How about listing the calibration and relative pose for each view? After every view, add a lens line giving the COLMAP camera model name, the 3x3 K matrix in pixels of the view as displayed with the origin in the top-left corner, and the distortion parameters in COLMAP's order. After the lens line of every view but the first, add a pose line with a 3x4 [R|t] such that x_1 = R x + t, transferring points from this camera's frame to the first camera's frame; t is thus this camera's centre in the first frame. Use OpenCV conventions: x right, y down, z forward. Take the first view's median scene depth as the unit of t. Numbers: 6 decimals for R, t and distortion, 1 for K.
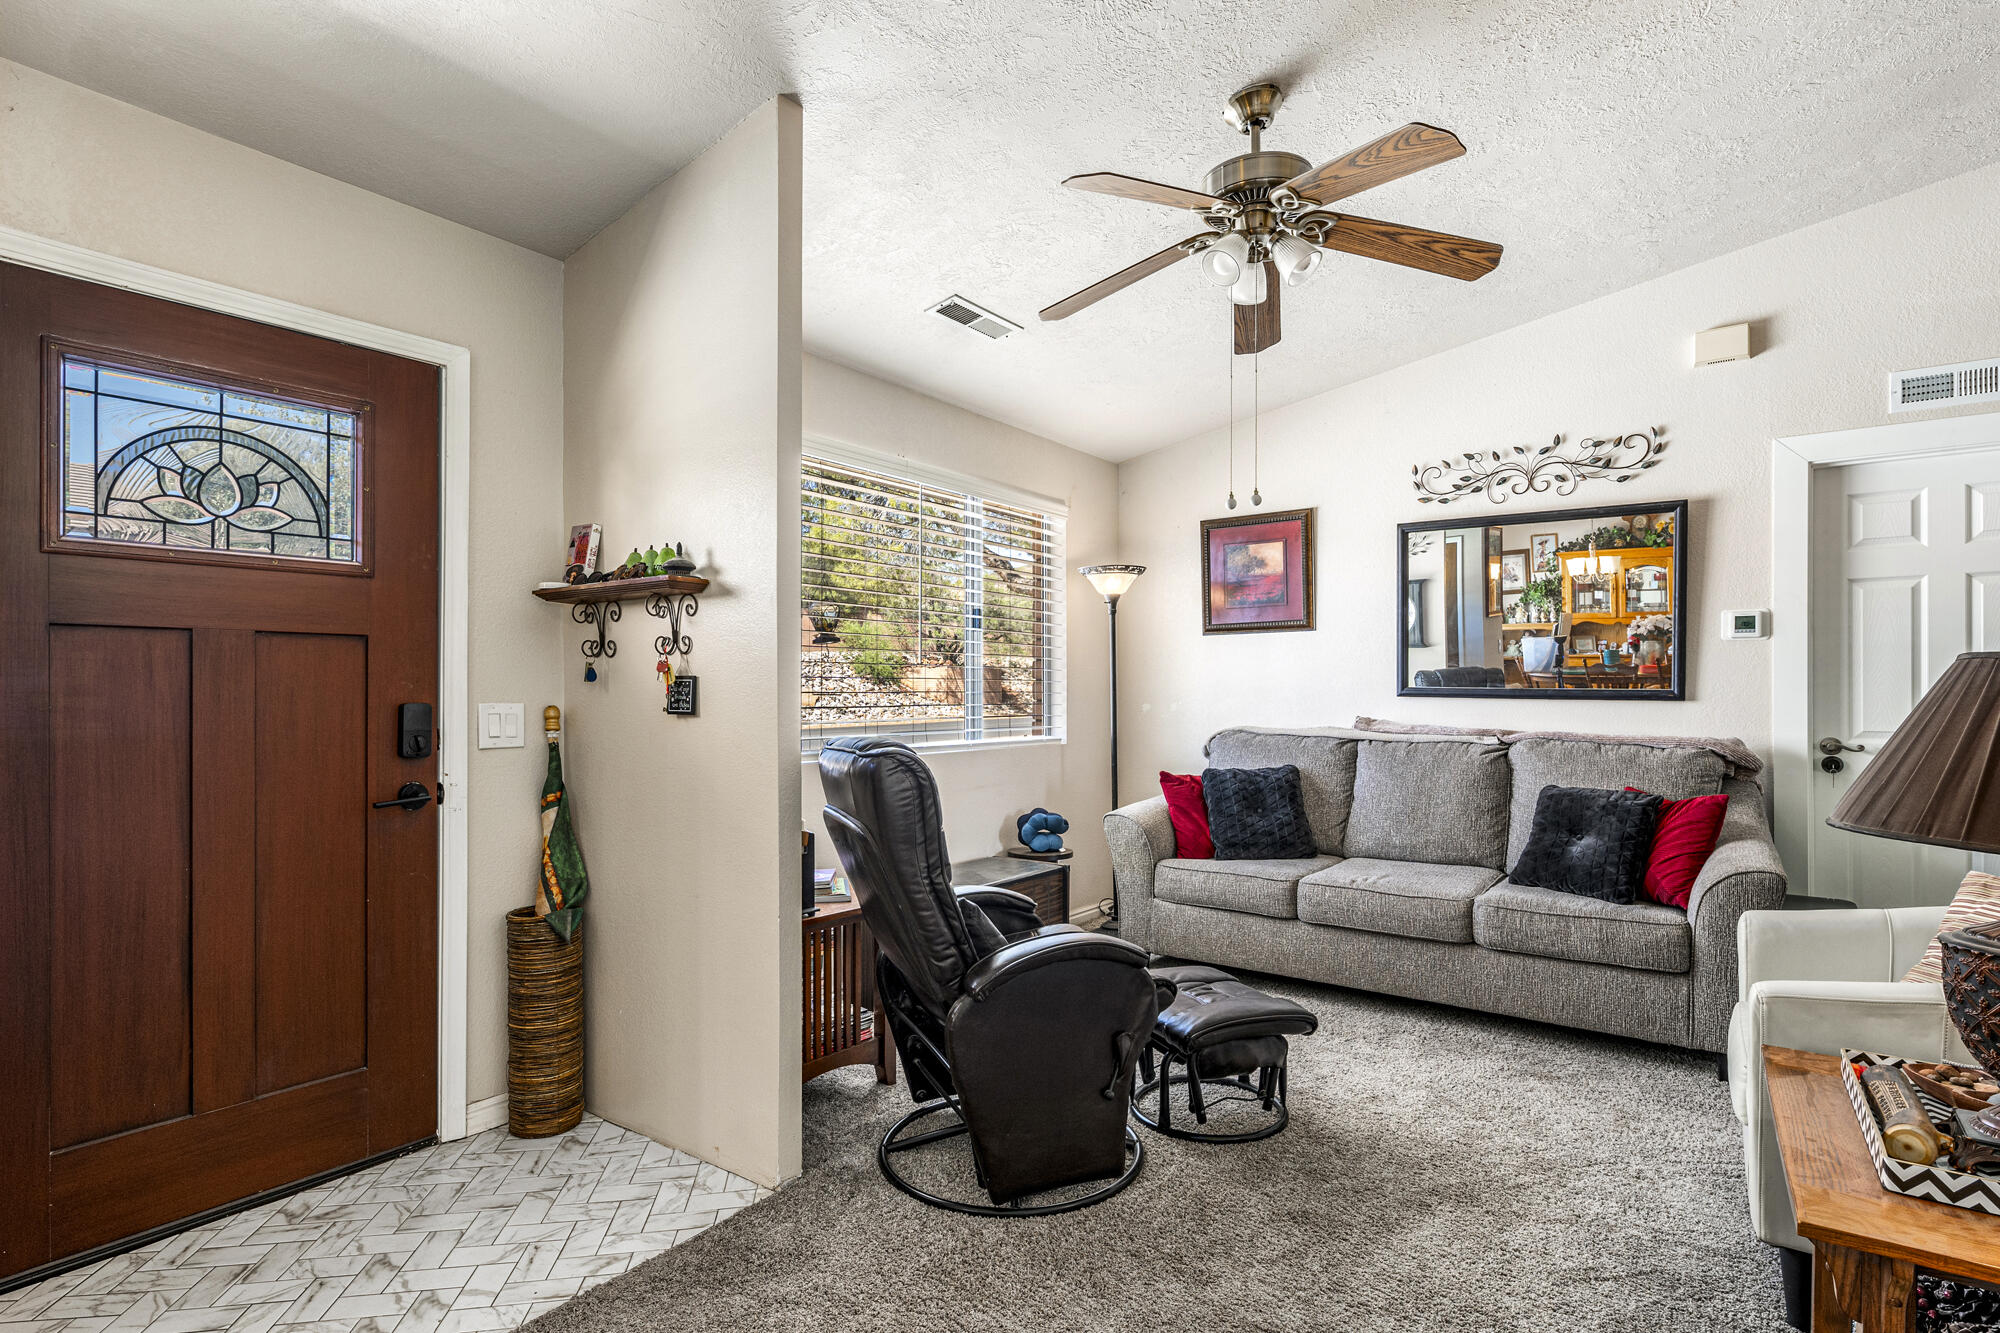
lens RADIAL K [[1018.7, 0, 1001.1], [0, 1018.7, 680.4], [0, 0, 1]] dist [0.014838, 0.000482]
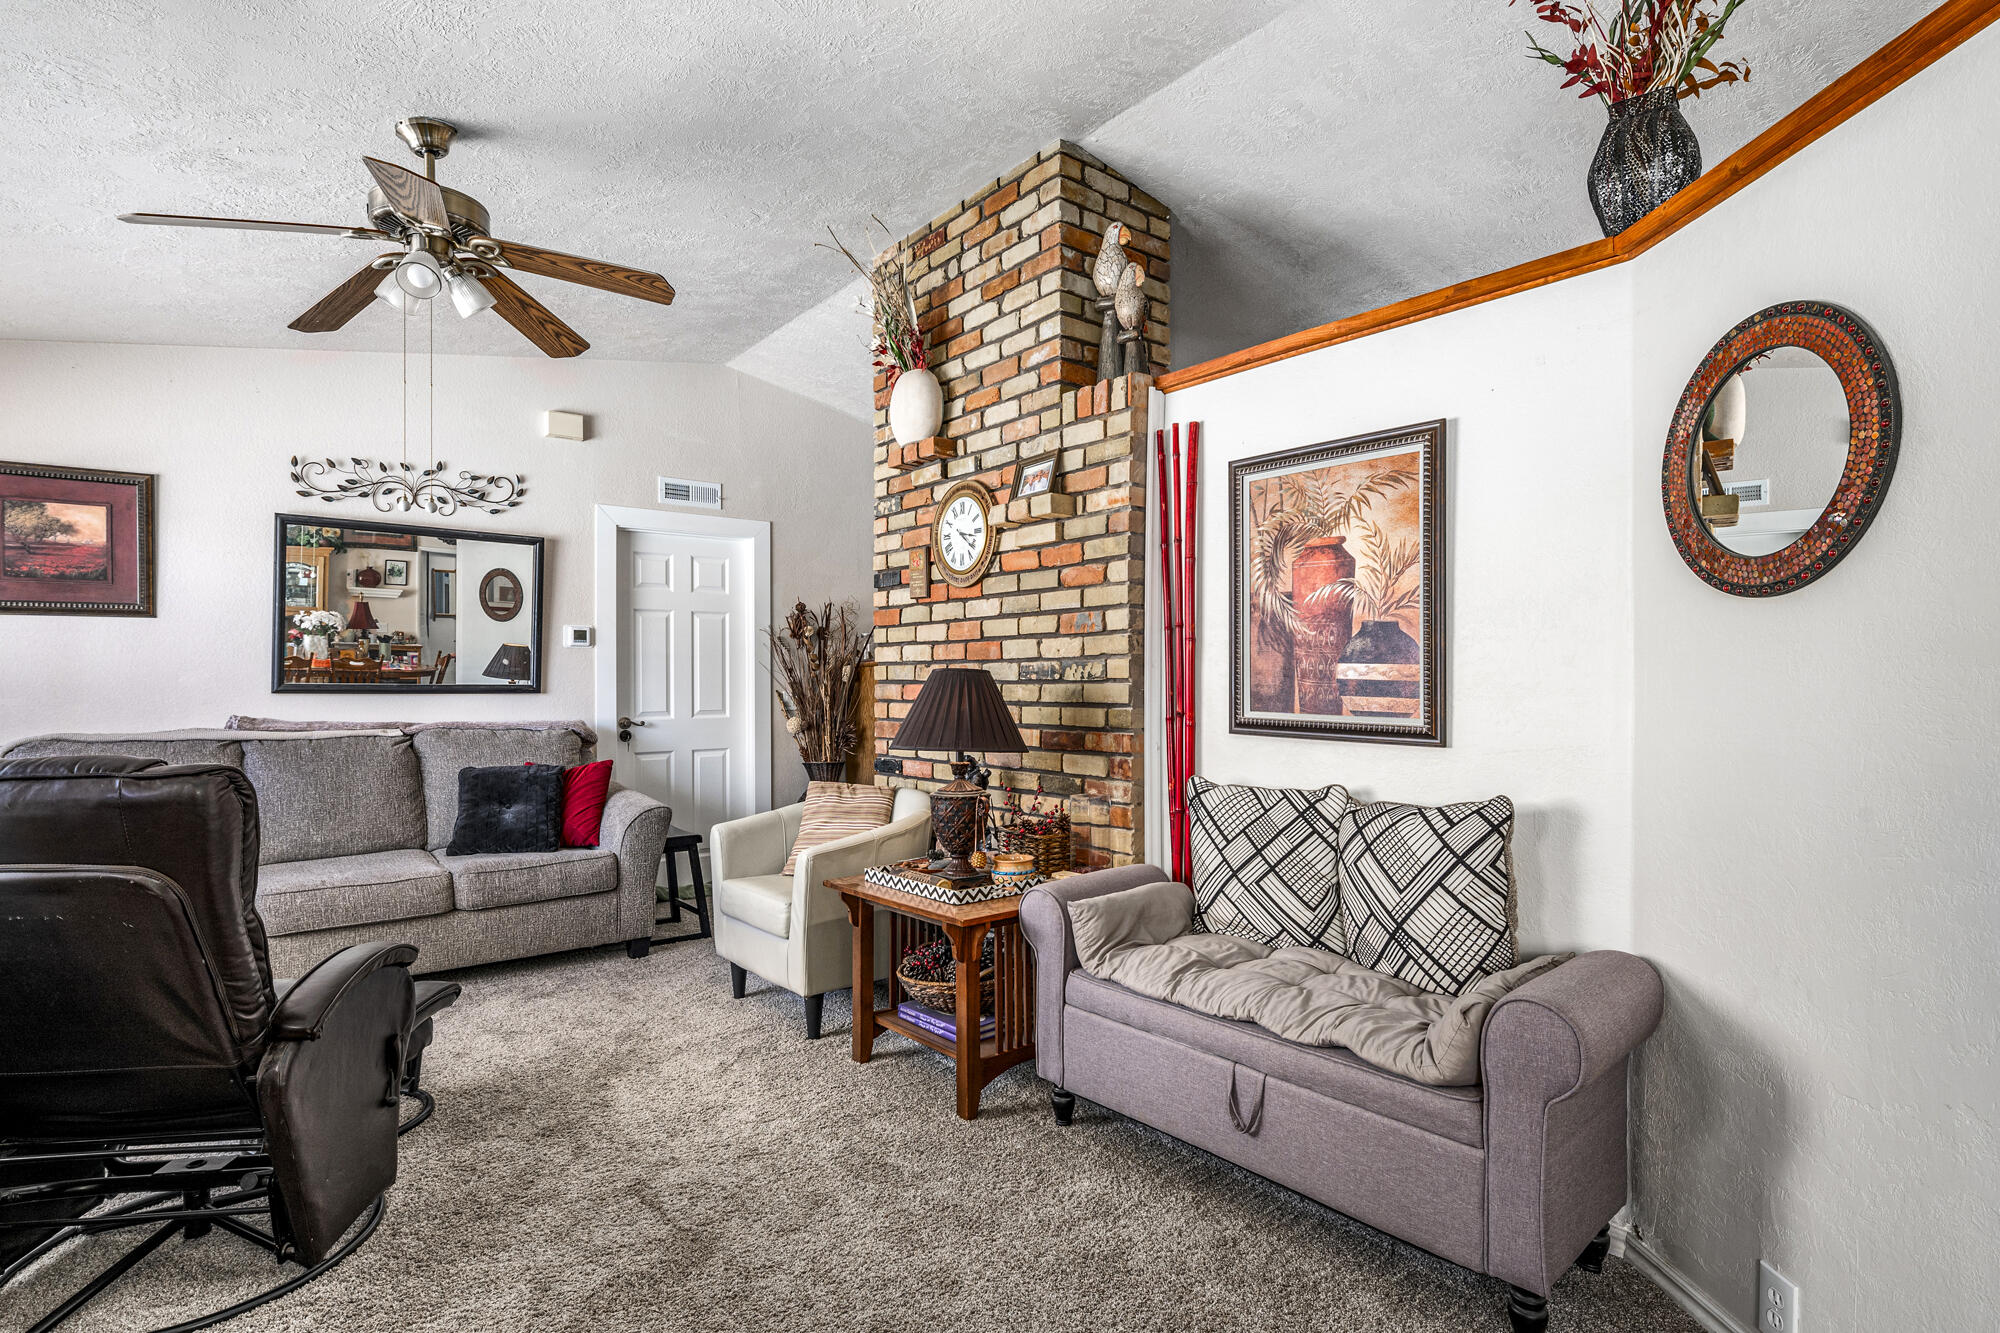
lens RADIAL K [[1018.7, 0, 1001.0], [0, 1018.7, 671.4], [0, 0, 1]] dist [0.014838, 0.000482]
pose [[0.260962, 0.005576, 0.965333, -0.439819], [-0.006305, 0.999972, -0.004071, -0.006257], [-0.965328, -0.005024, 0.260990, 0.110372]]
